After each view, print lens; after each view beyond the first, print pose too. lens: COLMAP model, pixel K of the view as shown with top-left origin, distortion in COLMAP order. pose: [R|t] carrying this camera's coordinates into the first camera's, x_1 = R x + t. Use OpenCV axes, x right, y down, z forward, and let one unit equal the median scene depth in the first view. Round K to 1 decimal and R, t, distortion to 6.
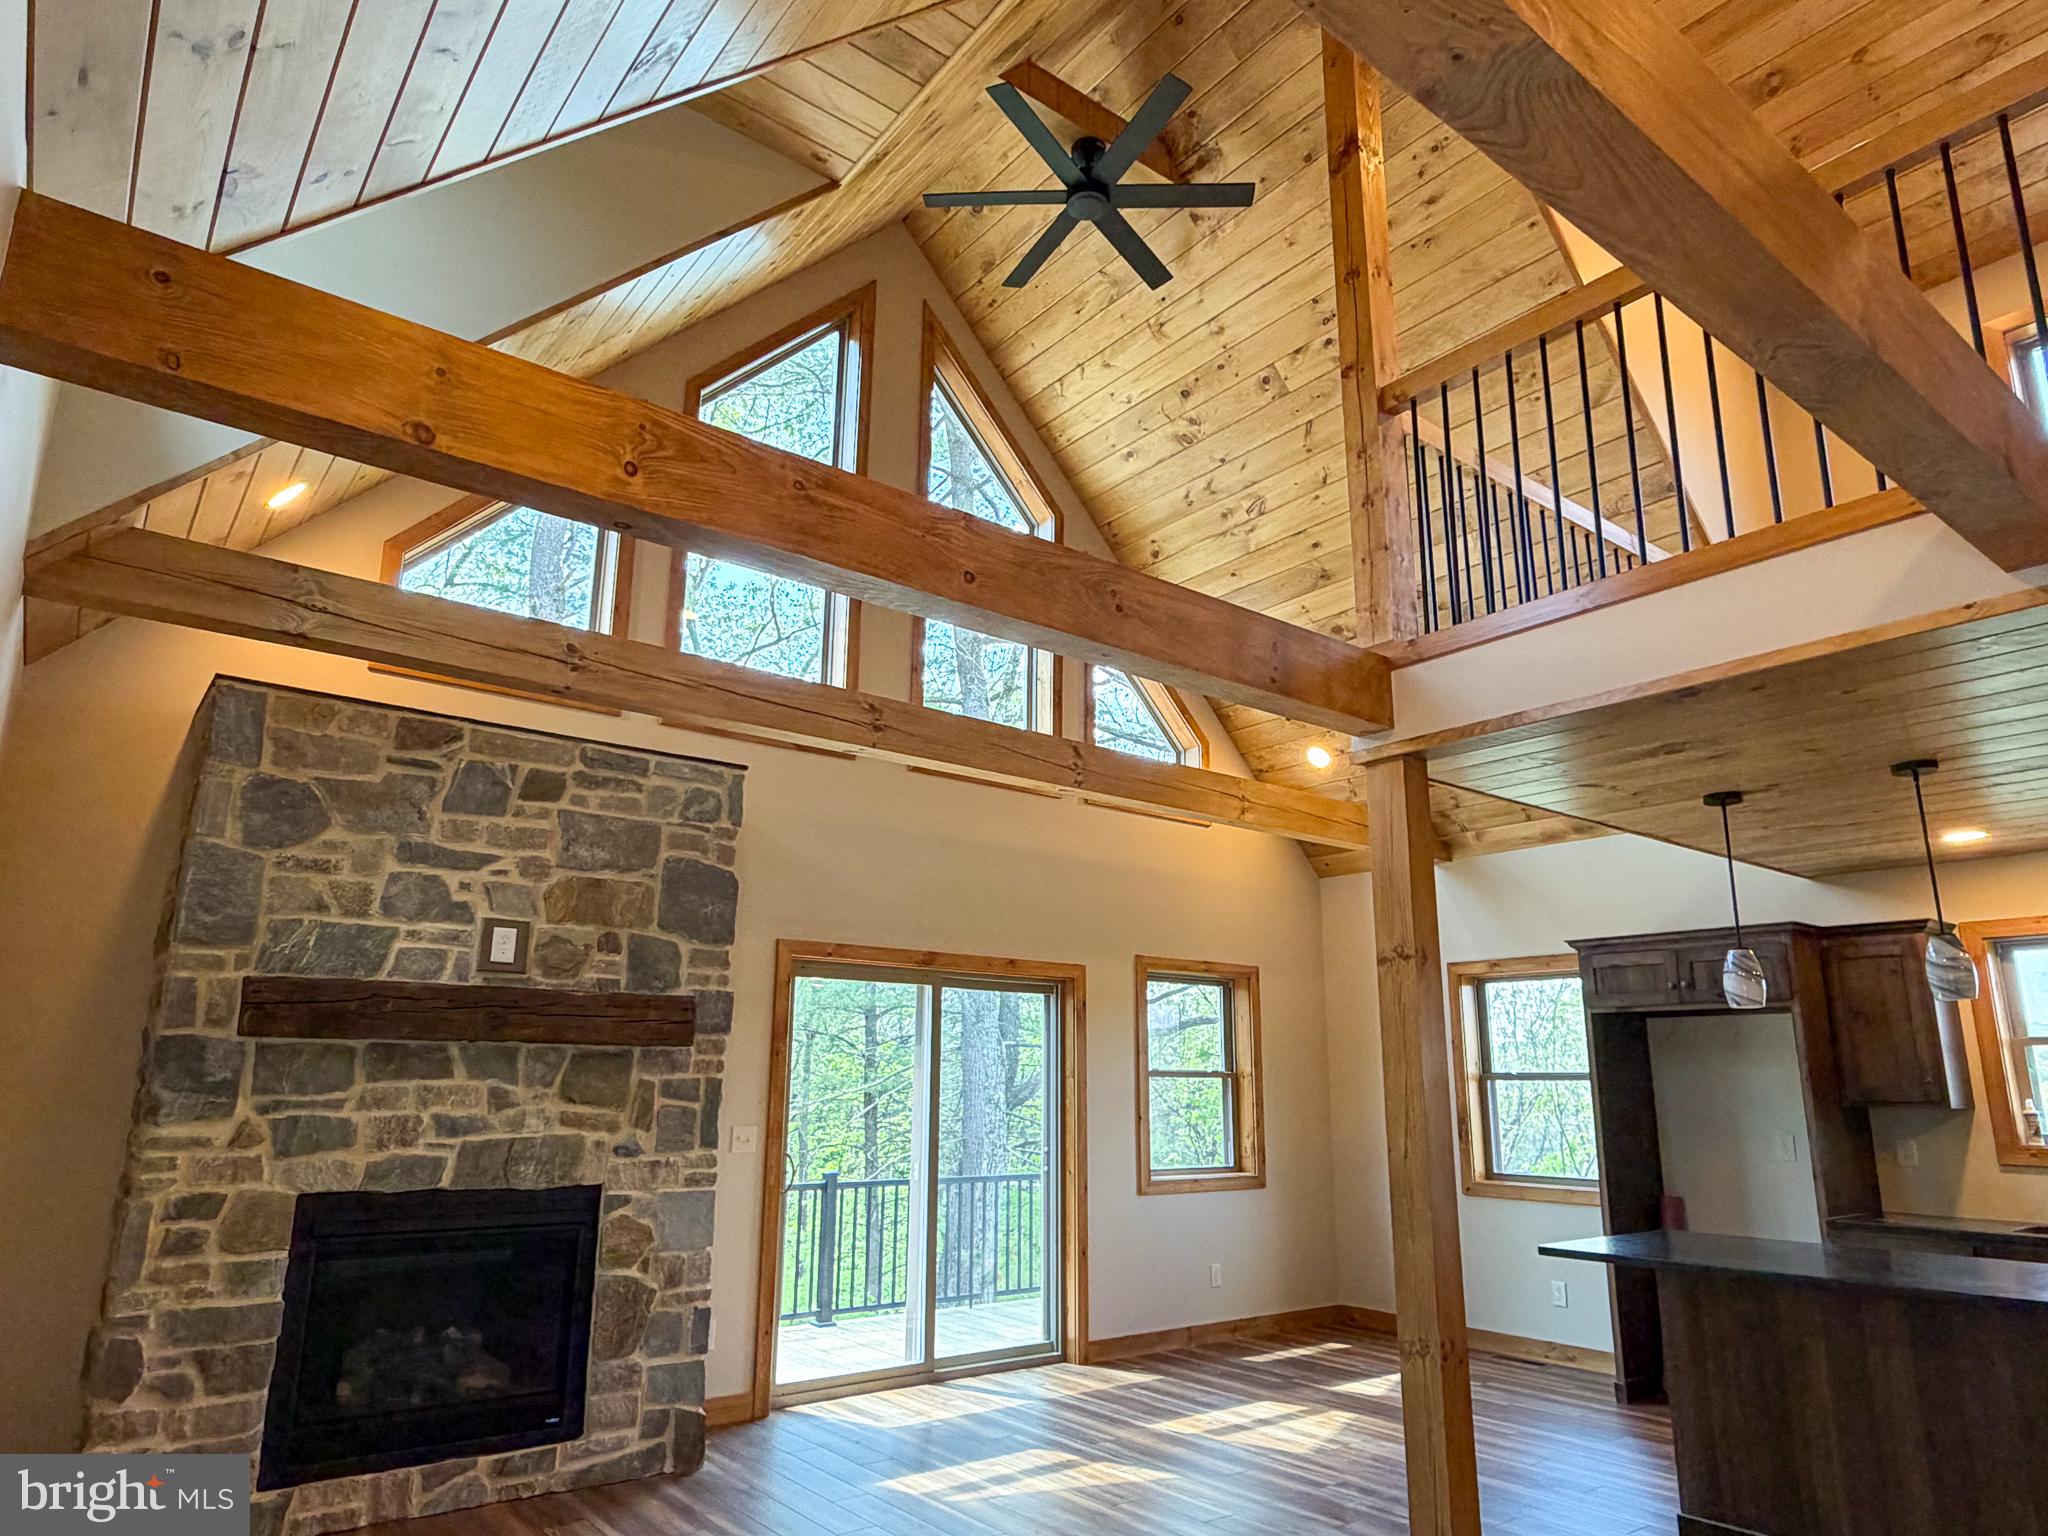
lens RADIAL K [[1246.0, 0, 1031.2], [0, 1246.0, 773.0], [0, 0, 1]] dist [-0.003666, 0.003145]
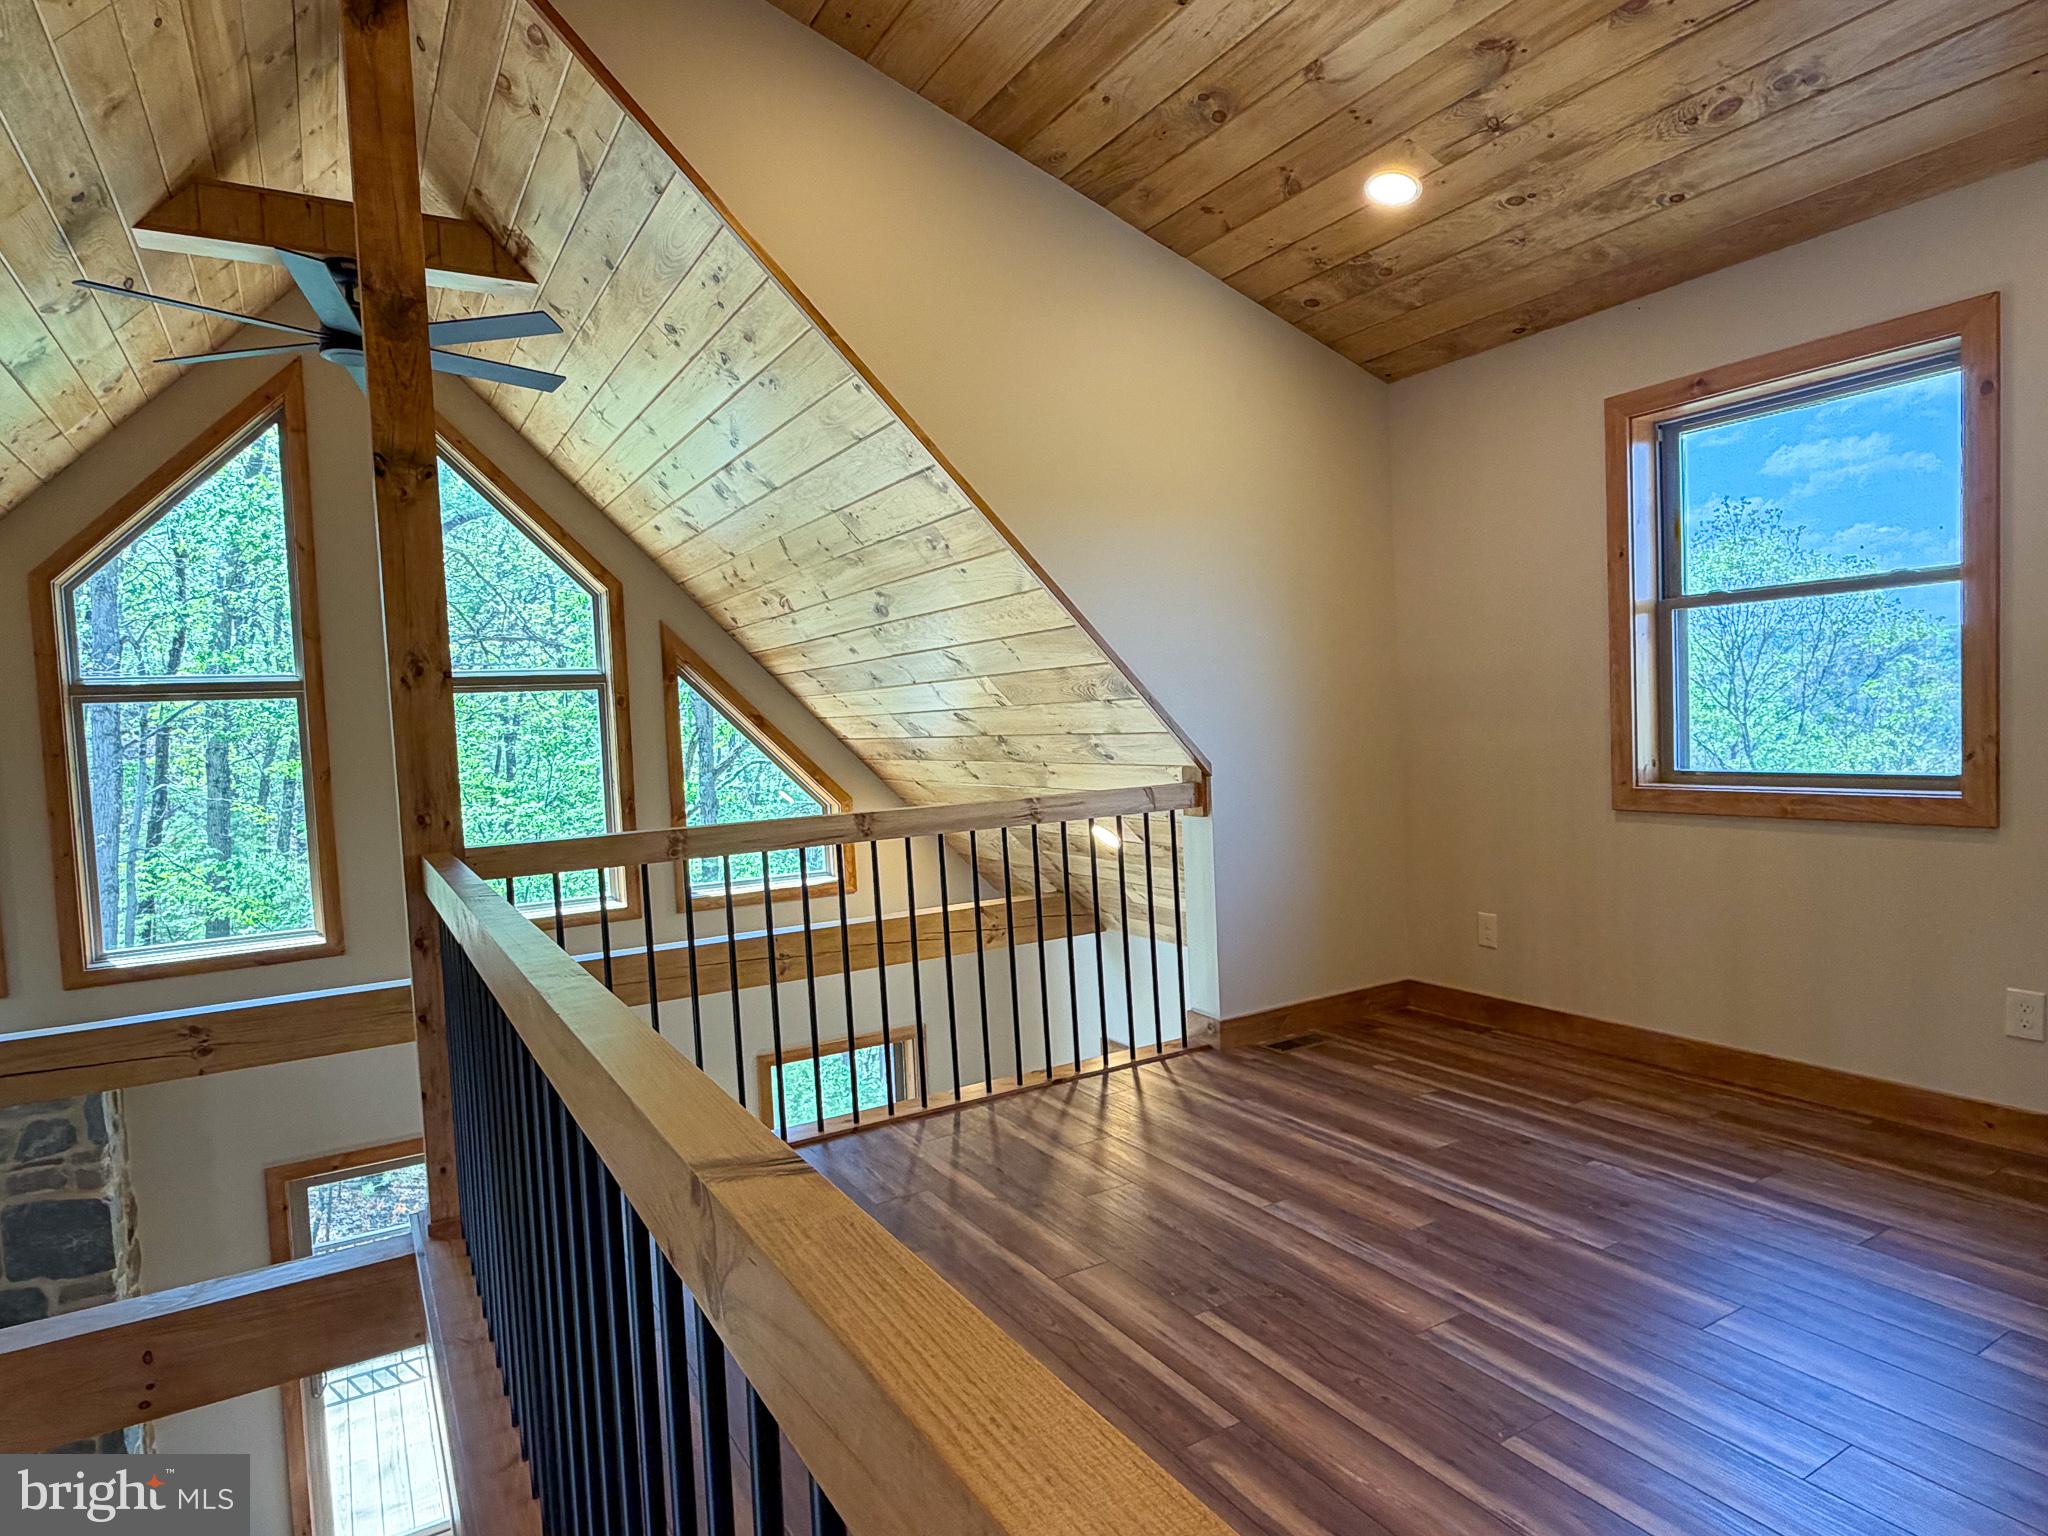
lens RADIAL K [[1166.1, 0, 1017.2], [0, 1166.1, 779.7], [0, 0, 1]] dist [-0.001277, 0.000939]
pose [[0.990937, -0.048428, -0.125296, 0.663966], [0.082337, 0.955966, 0.281691, -0.478112], [0.106137, -0.289454, 0.951289, 0.372855]]
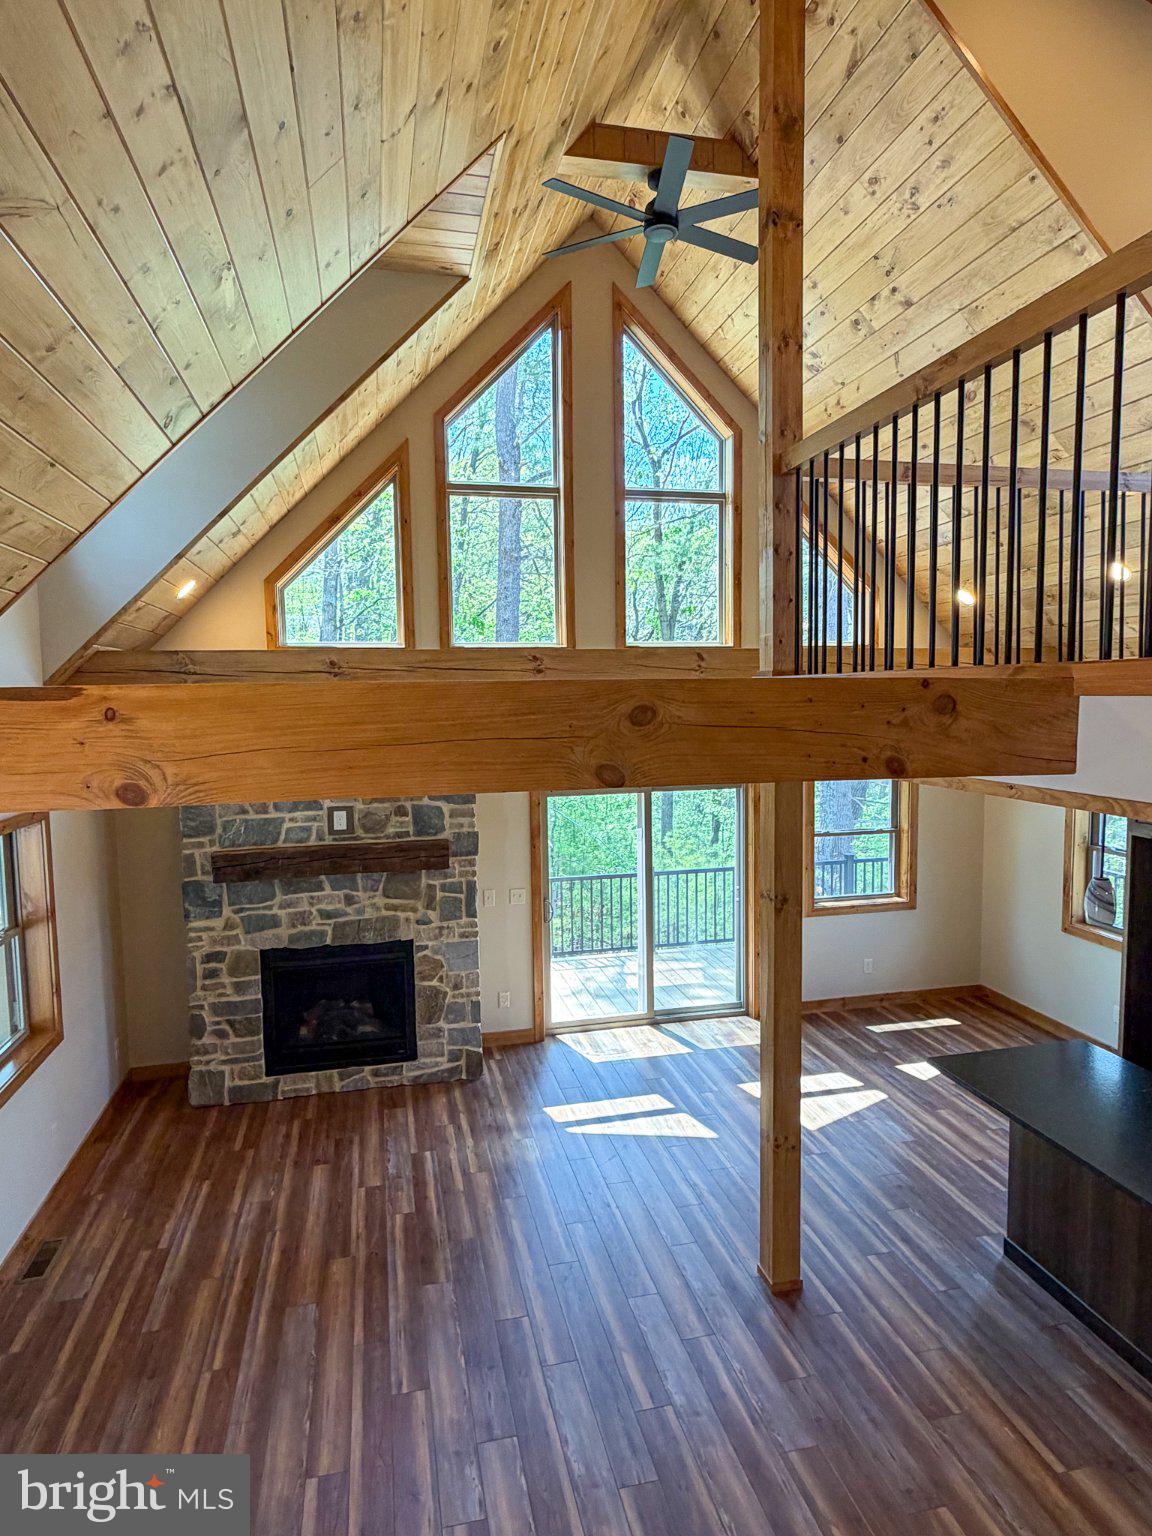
lens RADIAL K [[874.6, 0, 573.4], [0, 874.6, 760.4], [0, 0, 1]] dist [-0.001277, 0.000939]
pose [[0.905424, 0.009847, -0.424395, 0.435413], [0.122967, 0.950785, 0.284405, -0.271493], [0.406309, -0.309693, 0.859653, 0.063471]]
